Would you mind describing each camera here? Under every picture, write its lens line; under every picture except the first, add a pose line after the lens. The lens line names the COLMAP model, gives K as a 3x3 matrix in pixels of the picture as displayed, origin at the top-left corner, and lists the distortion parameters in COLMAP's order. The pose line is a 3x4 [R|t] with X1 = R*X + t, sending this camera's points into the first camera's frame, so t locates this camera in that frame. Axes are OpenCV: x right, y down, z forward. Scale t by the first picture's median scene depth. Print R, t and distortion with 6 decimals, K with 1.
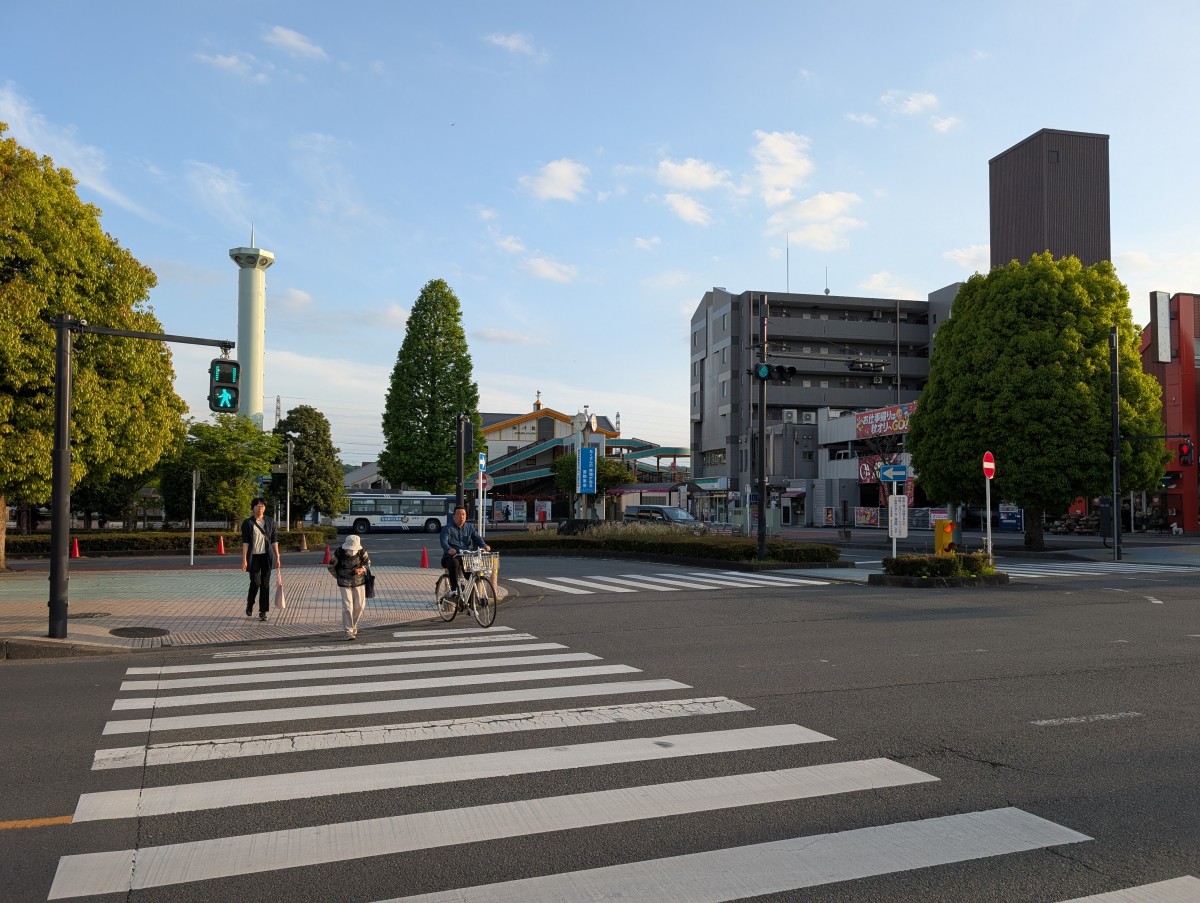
lens RADIAL K [[858.5, 0, 601.0], [0, 858.5, 491.4], [0, 0, 1]] dist [0.003129, 0.000067]
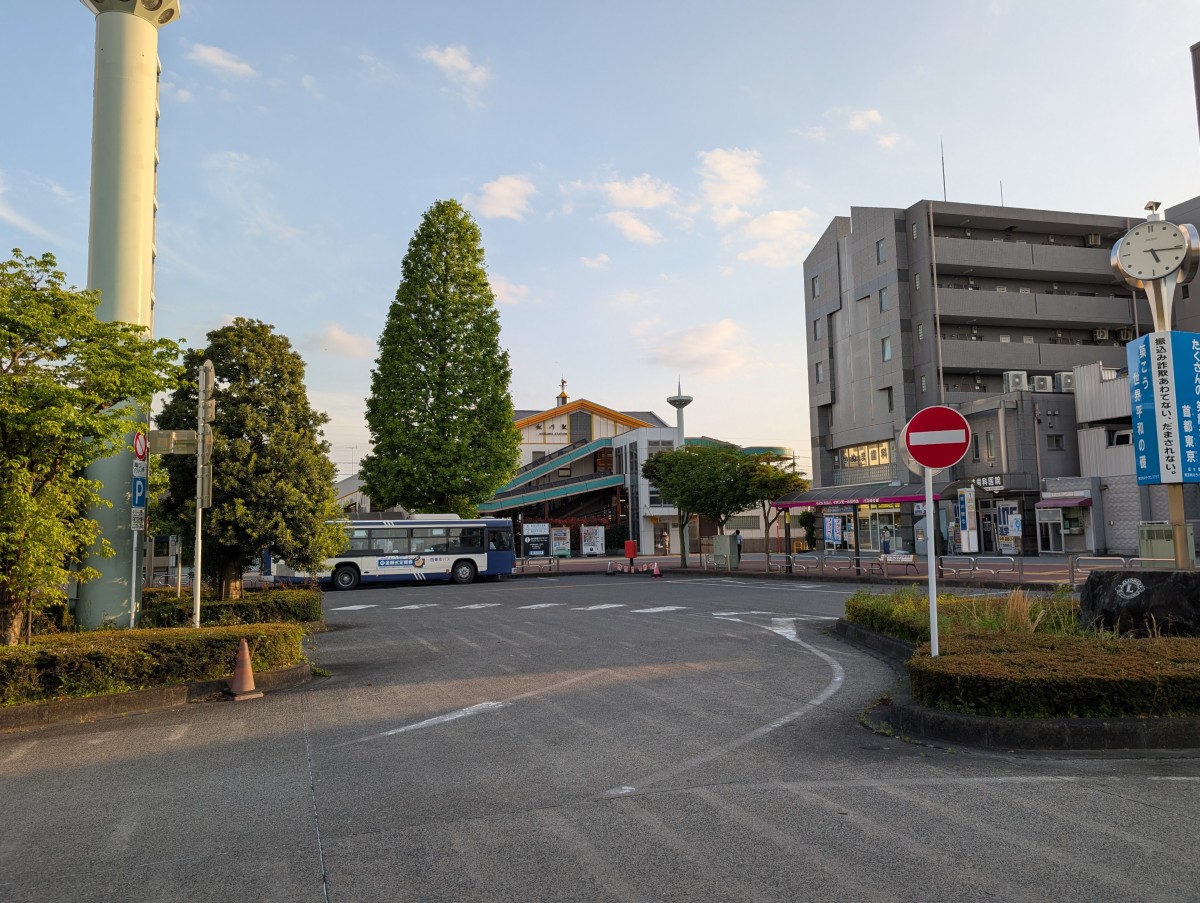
lens RADIAL K [[893.6, 0, 600.0], [0, 893.6, 451.5], [0, 0, 1]] dist [0.002350, 0.000267]
pose [[0.998682, -0.023332, 0.045714, -0.108904], [0.026599, 0.997034, -0.072222, 0.003857], [-0.043893, 0.073343, 0.996340, 0.314762]]
